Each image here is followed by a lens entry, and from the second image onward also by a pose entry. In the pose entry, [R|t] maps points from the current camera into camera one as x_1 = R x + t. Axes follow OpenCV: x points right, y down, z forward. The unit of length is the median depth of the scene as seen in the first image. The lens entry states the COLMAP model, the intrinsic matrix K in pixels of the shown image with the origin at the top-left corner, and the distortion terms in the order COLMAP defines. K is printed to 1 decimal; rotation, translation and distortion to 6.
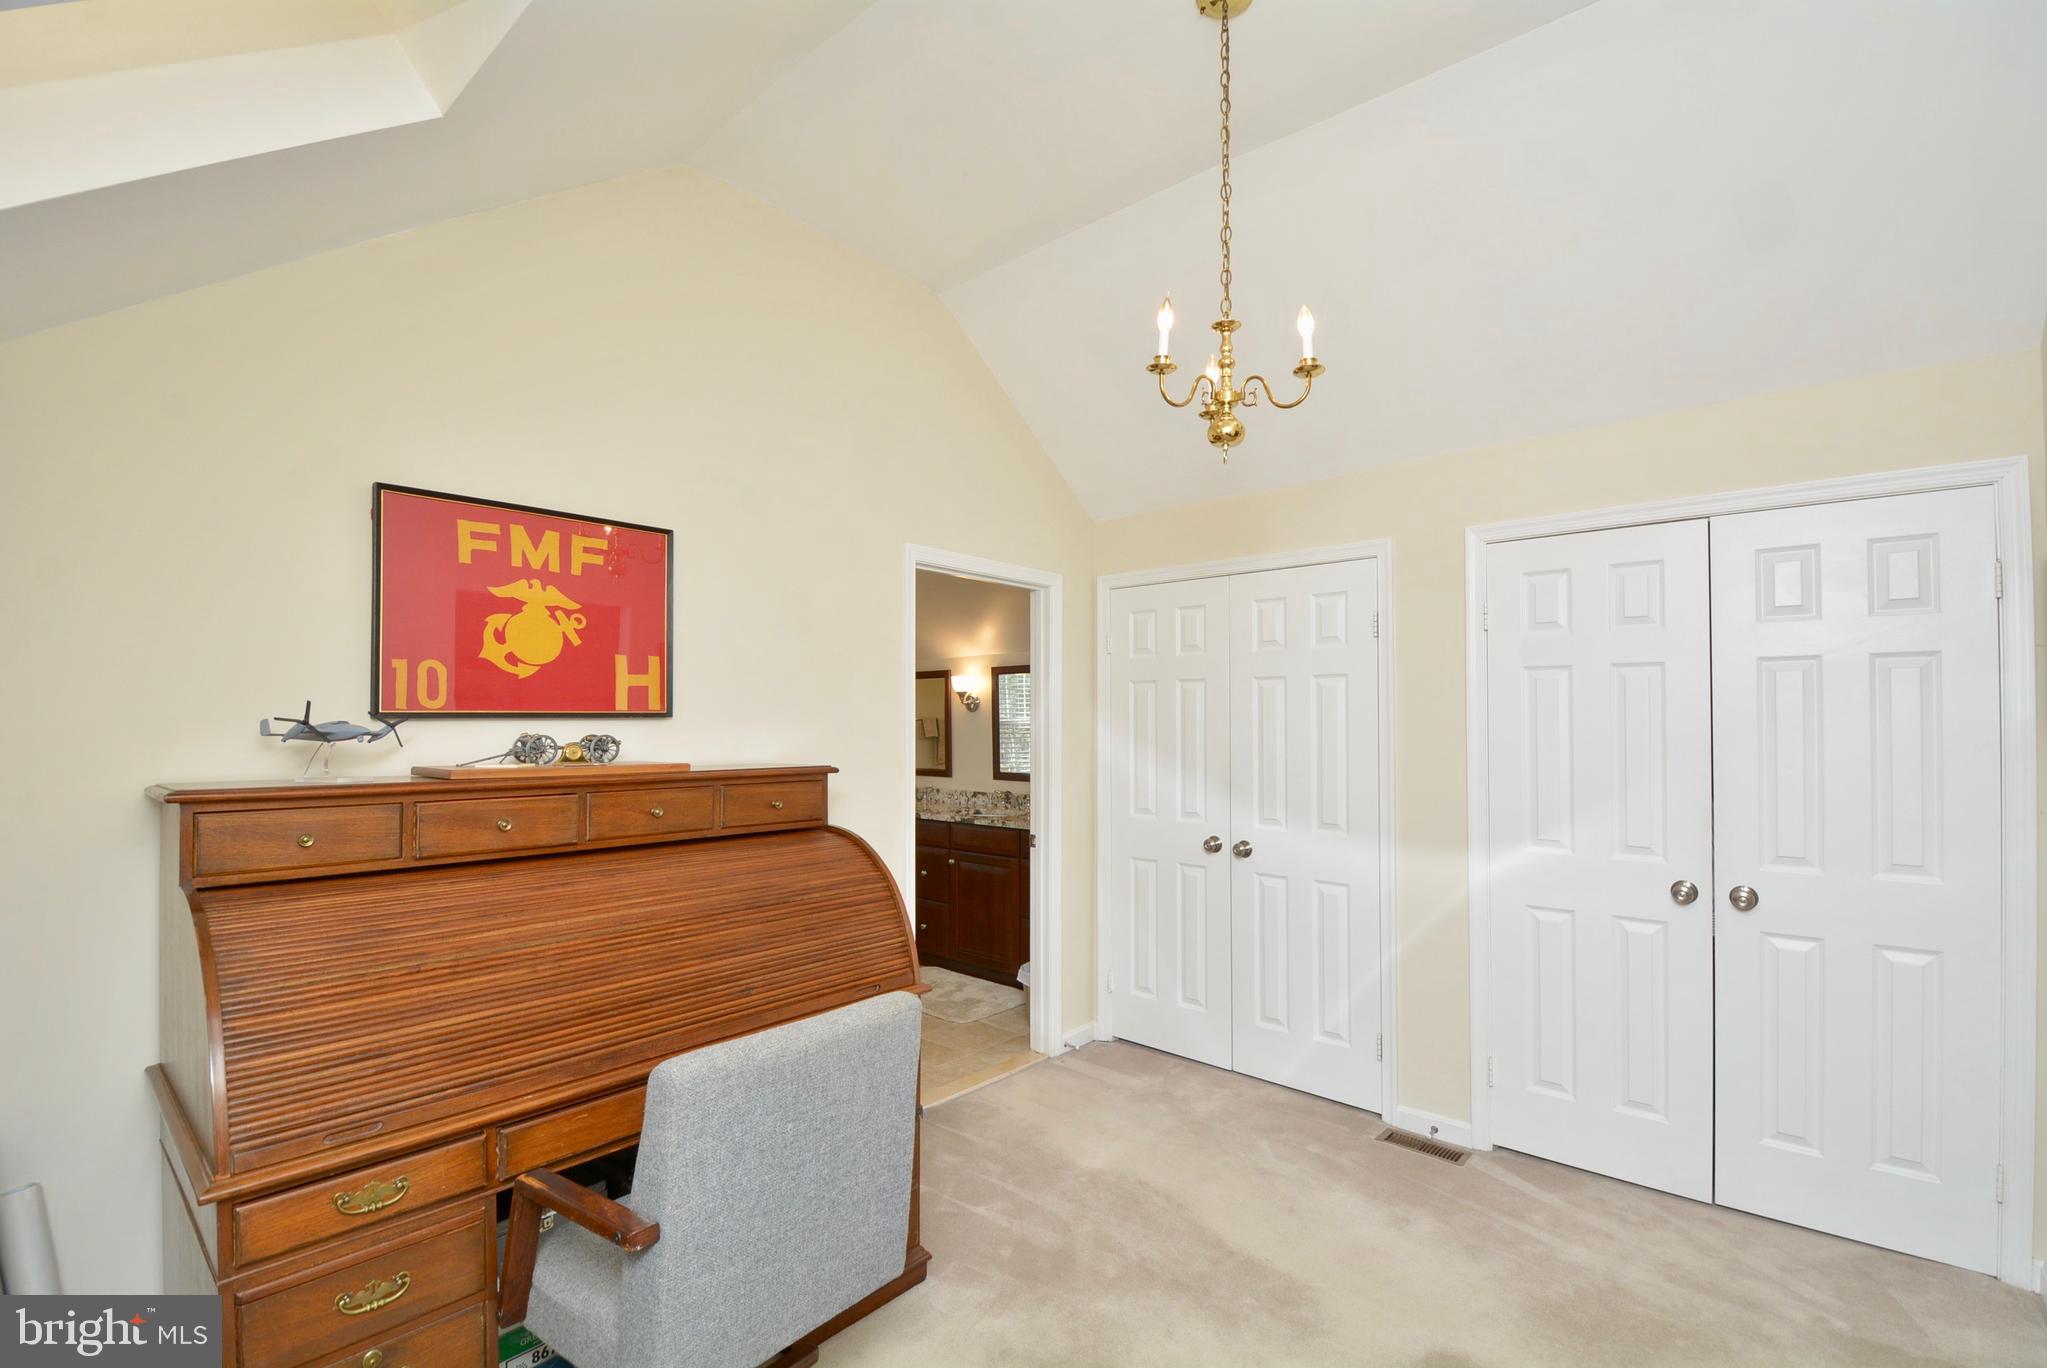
lens RADIAL K [[893.3, 0, 1040.4], [0, 893.3, 711.4], [0, 0, 1]] dist [0.008066, -0.016706]
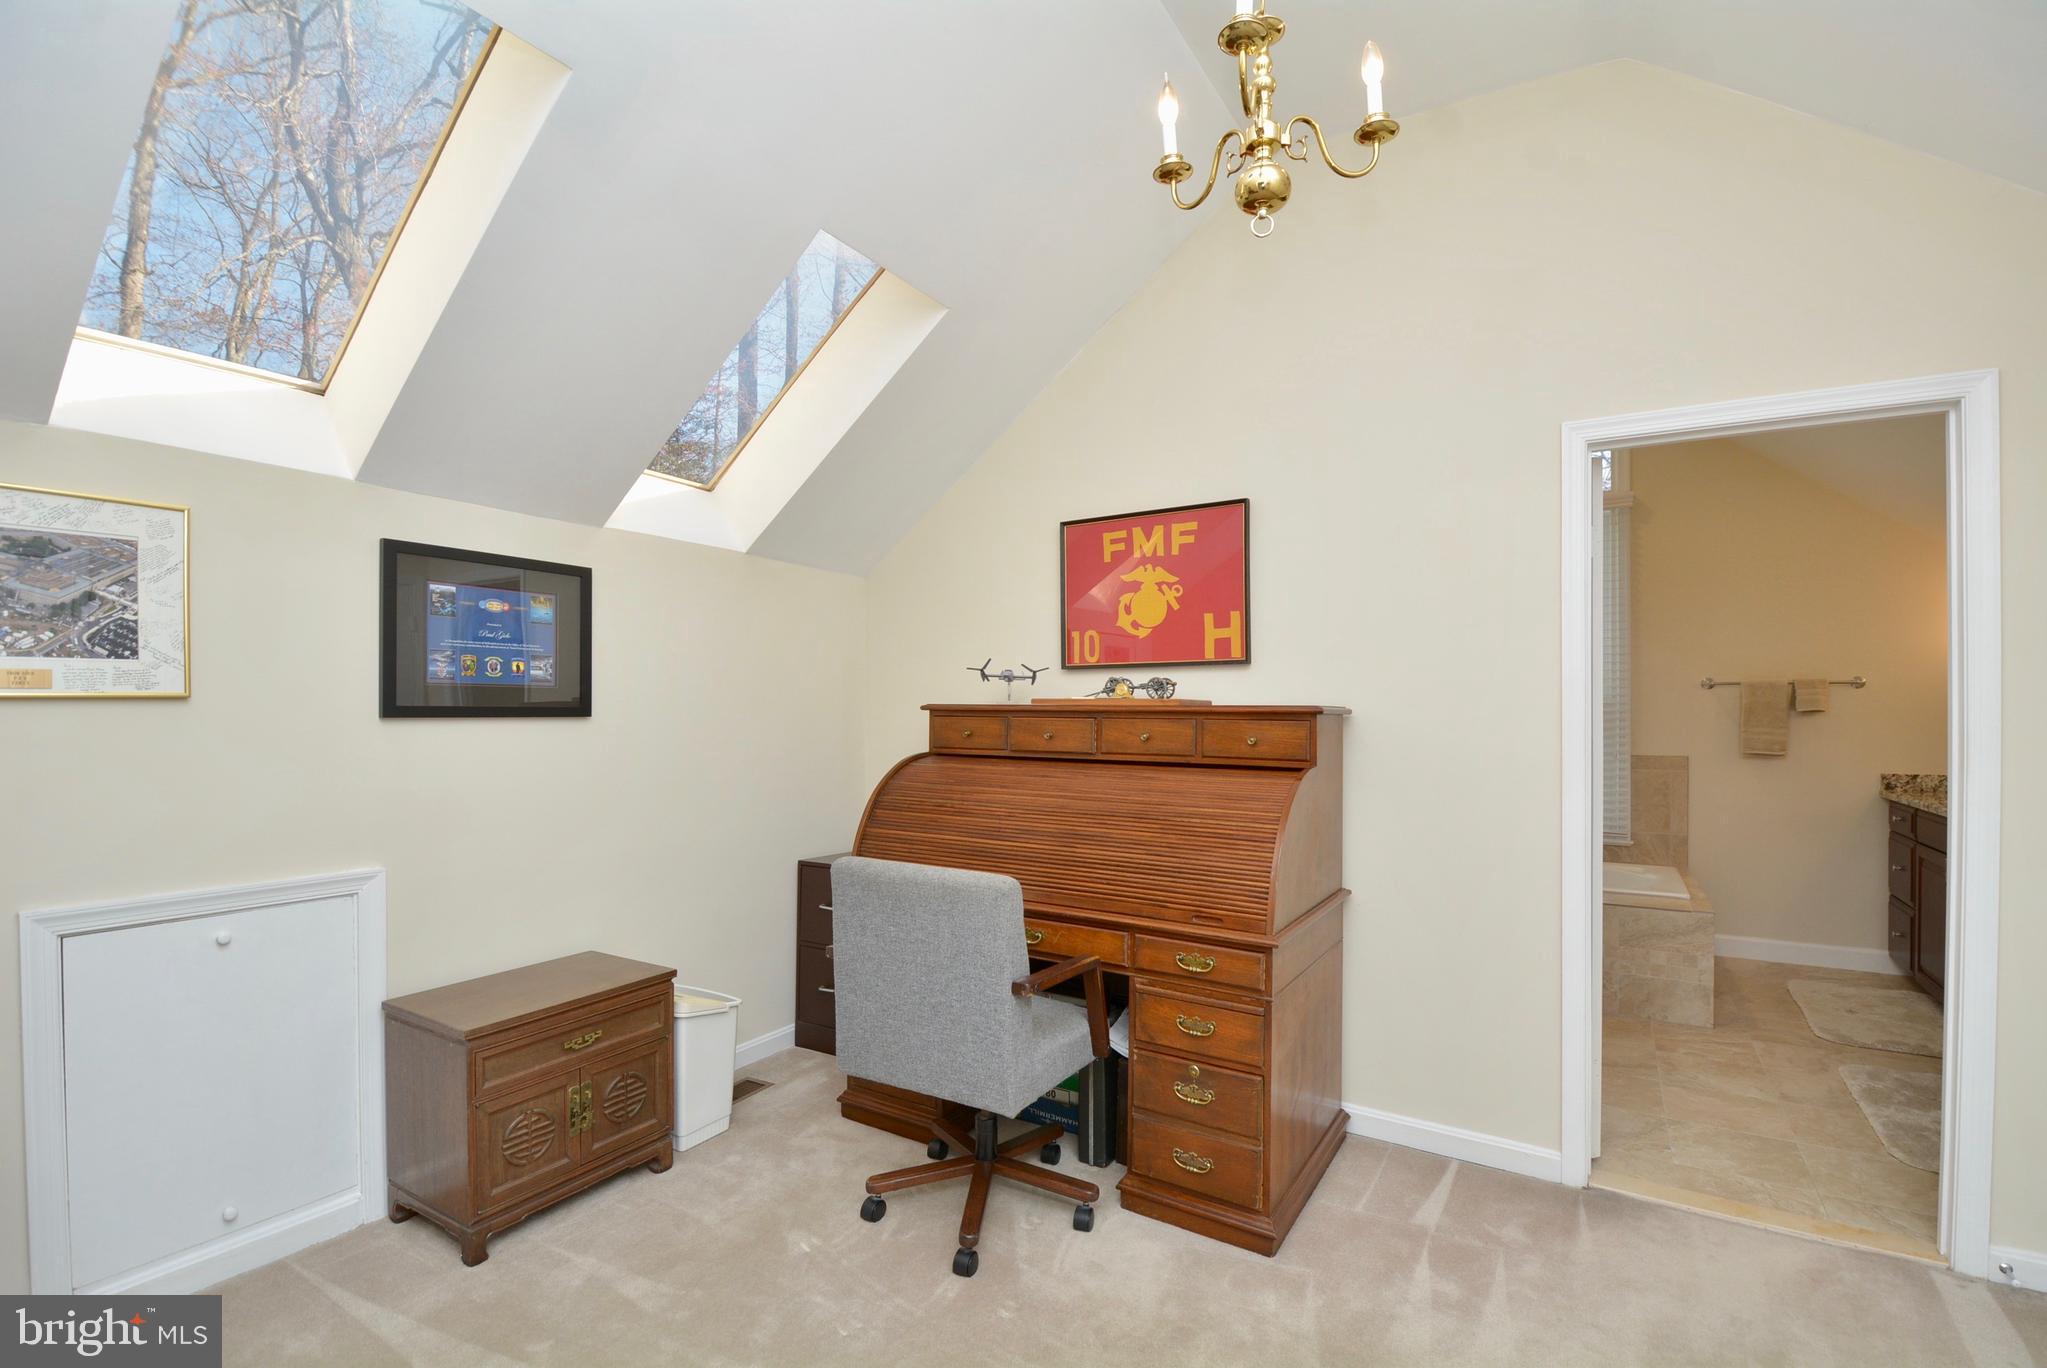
lens RADIAL K [[893.3, 0, 1036.0], [0, 893.3, 698.6], [0, 0, 1]] dist [0.008066, -0.016706]
pose [[0.163029, -0.006361, -0.986601, 0.729253], [0.011617, 0.999922, -0.004527, 0.058764], [0.986553, -0.010723, 0.163091, 0.603439]]
